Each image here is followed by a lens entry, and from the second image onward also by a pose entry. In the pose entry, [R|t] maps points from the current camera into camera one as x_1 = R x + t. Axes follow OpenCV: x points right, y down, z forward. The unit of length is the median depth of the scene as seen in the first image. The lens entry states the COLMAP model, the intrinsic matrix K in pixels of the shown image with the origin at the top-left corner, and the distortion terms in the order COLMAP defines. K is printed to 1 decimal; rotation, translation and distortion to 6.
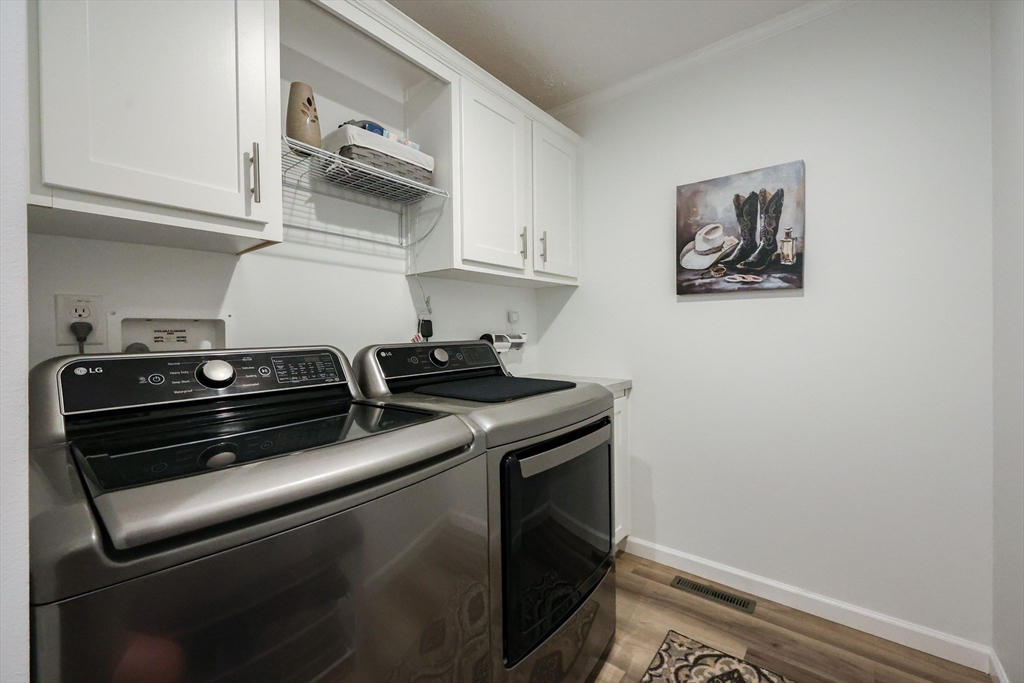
lens RADIAL K [[425.0, 0, 527.4], [0, 425.0, 331.7], [0, 0, 1]] dist [-0.011886, 0.002516]
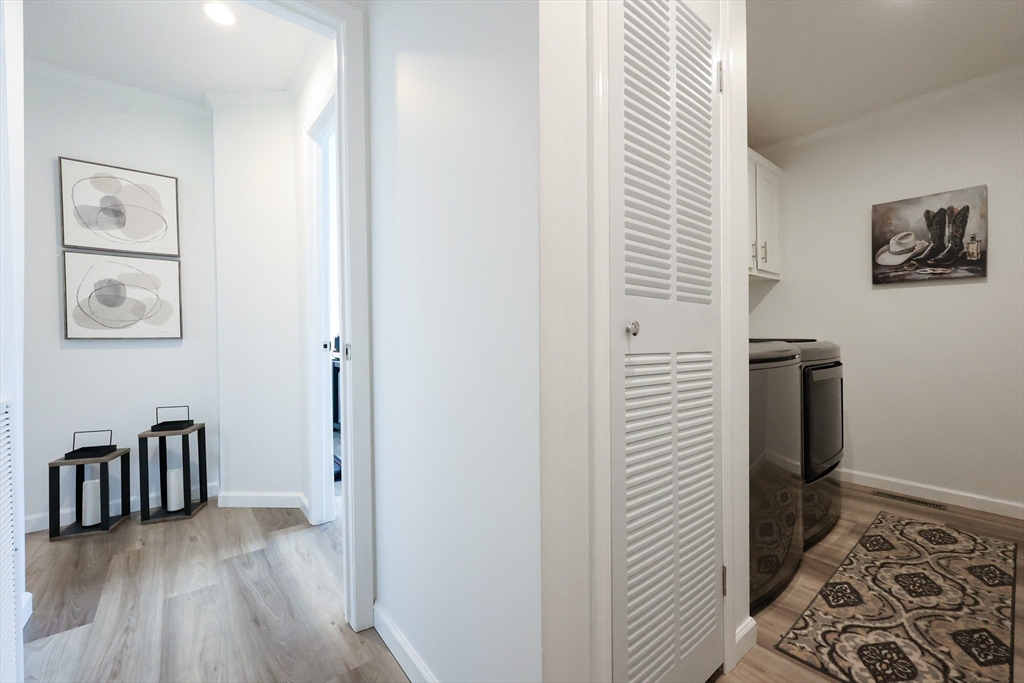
lens RADIAL K [[425.0, 0, 526.4], [0, 425.0, 328.4], [0, 0, 1]] dist [-0.011886, 0.002516]
pose [[0.977101, 0.002570, -0.212759, -0.472969], [-0.005311, 0.999910, -0.012311, 0.082536], [0.212708, 0.013159, 0.977027, -0.594925]]
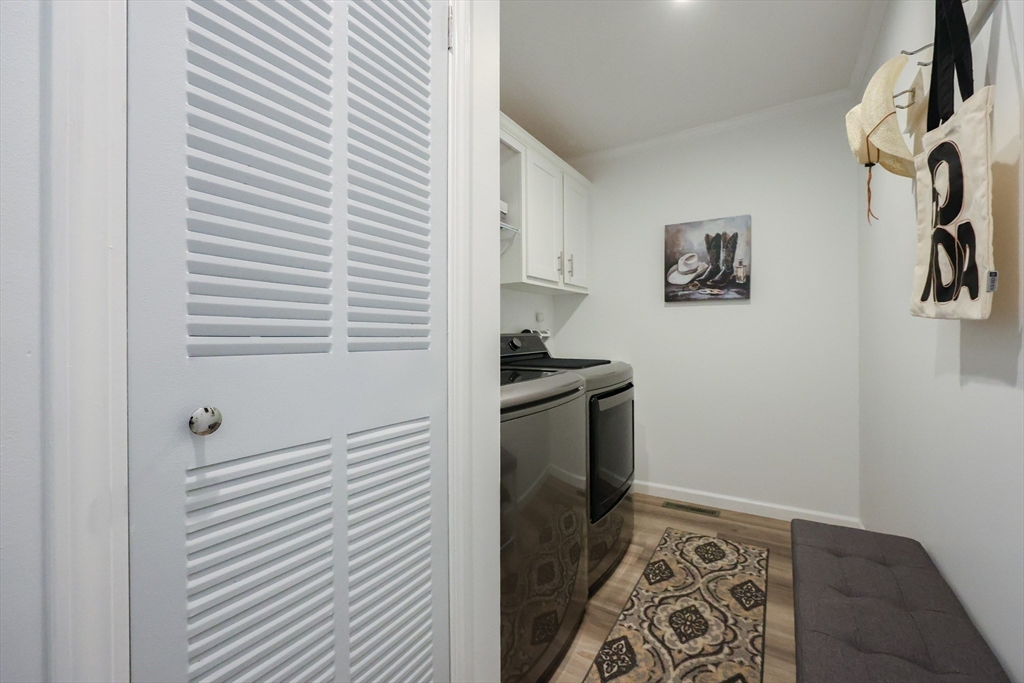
lens RADIAL K [[425.0, 0, 523.1], [0, 425.0, 331.0], [0, 0, 1]] dist [-0.011886, 0.002516]
pose [[0.993673, 0.003691, 0.112248, -0.288660], [-0.003019, 0.999976, -0.006156, 0.021089], [-0.112268, 0.005778, 0.993661, -0.367897]]
